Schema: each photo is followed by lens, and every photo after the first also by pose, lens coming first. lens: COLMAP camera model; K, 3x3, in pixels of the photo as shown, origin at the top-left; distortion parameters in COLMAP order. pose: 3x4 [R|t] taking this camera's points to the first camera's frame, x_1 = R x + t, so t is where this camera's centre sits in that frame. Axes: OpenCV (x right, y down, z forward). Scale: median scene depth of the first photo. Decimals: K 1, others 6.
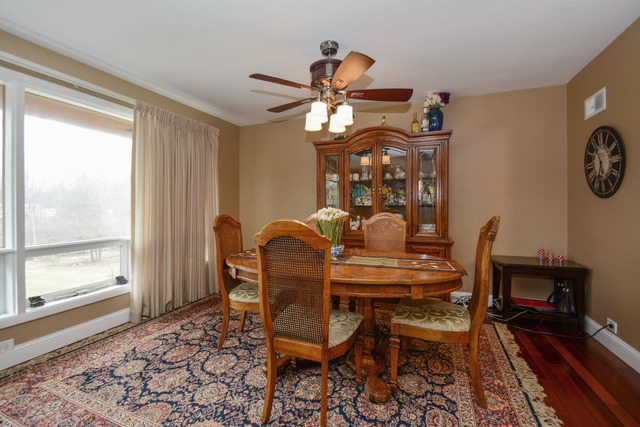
lens RADIAL K [[284.0, 0, 319.4], [0, 284.0, 211.4], [0, 0, 1]] dist [-0.002033, -0.000131]
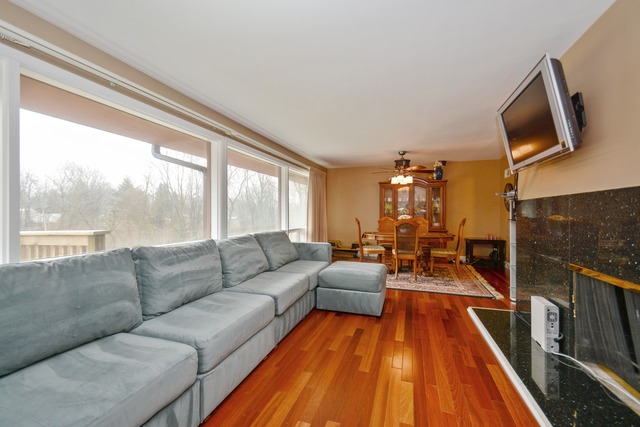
lens RADIAL K [[284.0, 0, 319.2], [0, 284.0, 213.2], [0, 0, 1]] dist [-0.002033, -0.000131]
pose [[0.999098, 0.000115, 0.042464, -0.668920], [0.000445, 0.999913, -0.013174, 0.001469], [-0.042462, 0.013181, 0.999011, -1.244338]]
